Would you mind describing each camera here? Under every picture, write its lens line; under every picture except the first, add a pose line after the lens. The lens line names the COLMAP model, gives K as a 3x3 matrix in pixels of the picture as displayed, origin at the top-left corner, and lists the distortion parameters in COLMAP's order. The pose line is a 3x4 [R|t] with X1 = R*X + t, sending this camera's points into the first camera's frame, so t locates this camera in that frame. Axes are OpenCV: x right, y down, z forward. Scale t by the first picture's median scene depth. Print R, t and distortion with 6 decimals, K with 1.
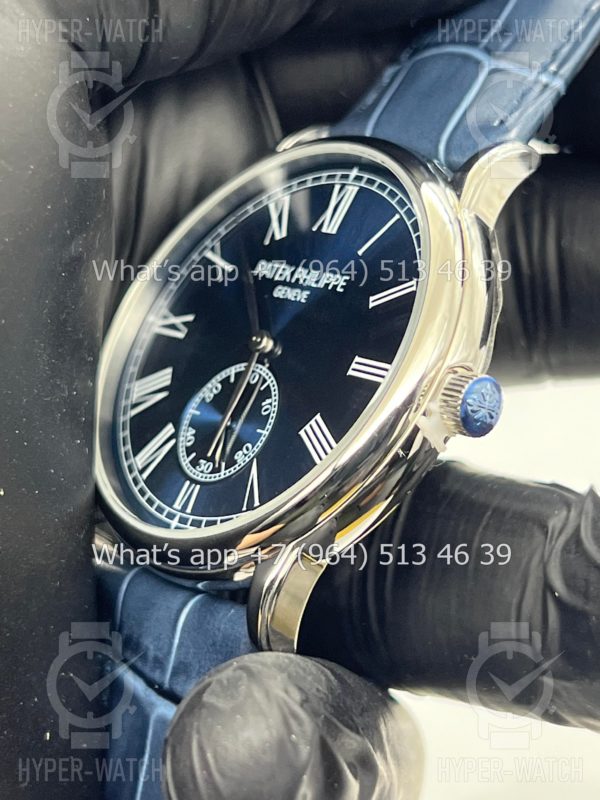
lens RADIAL K [[1819.5, 0, 298.4], [0, 1819.5, 398.4], [0, 0, 1]] dist [0.226889, 0.000000]
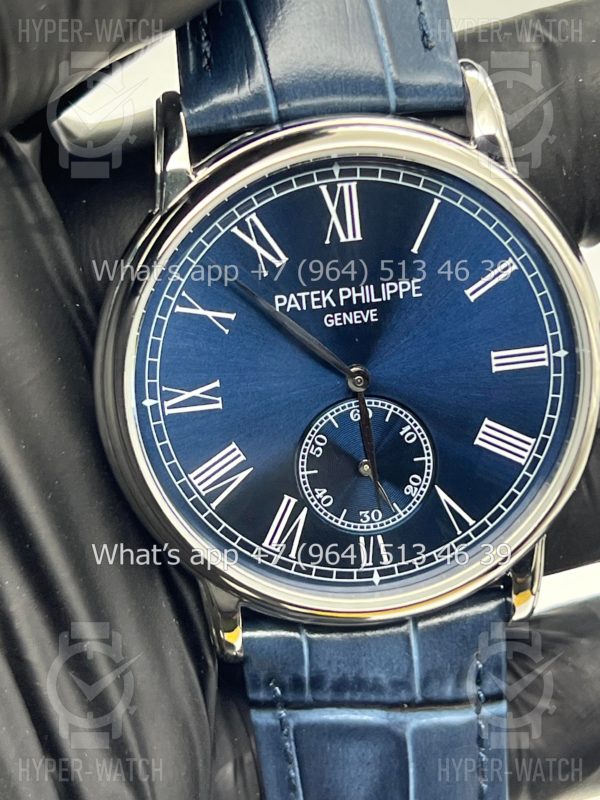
lens RADIAL K [[1819.5, 0, 306.6], [0, 1819.5, 406.0], [0, 0, 1]] dist [0.226889, 0.000000]
pose [[0.514600, -0.612318, 0.600211, -0.617293], [0.209093, 0.768495, 0.604727, -0.604507], [-0.831545, -0.185693, 0.523499, 0.518654]]
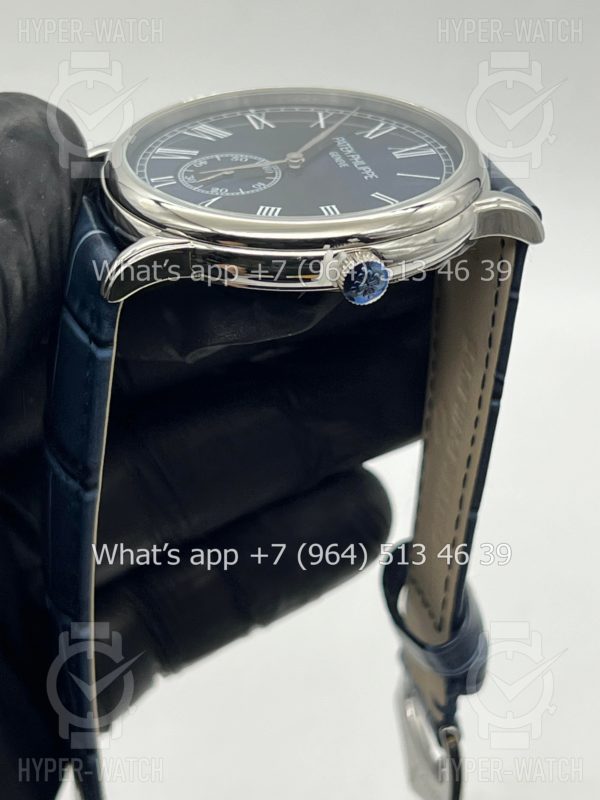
lens RADIAL K [[1819.5, 0, 301.3], [0, 1819.5, 400.6], [0, 0, 1]] dist [0.226889, 0.000000]
pose [[0.612519, 0.785228, -0.090761, 0.229831], [-0.788578, 0.599113, -0.138594, 0.242885], [-0.054452, 0.156464, 0.986182, -0.232275]]
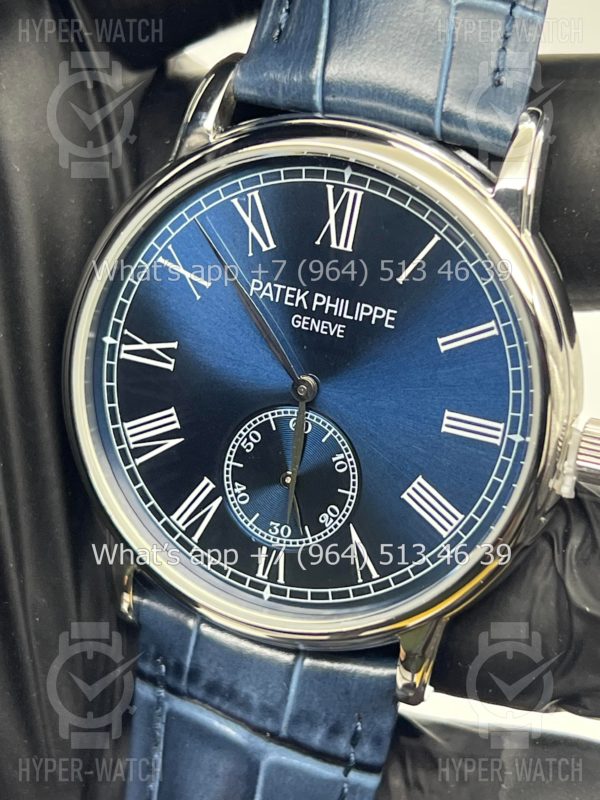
lens RADIAL K [[1819.5, 0, 318.9], [0, 1819.5, 401.2], [0, 0, 1]] dist [0.226889, 0.000000]
pose [[0.861591, -0.354780, 0.363031, -0.349688], [0.123690, 0.840369, 0.527713, -0.509325], [-0.492302, -0.409770, 0.767937, 0.288515]]
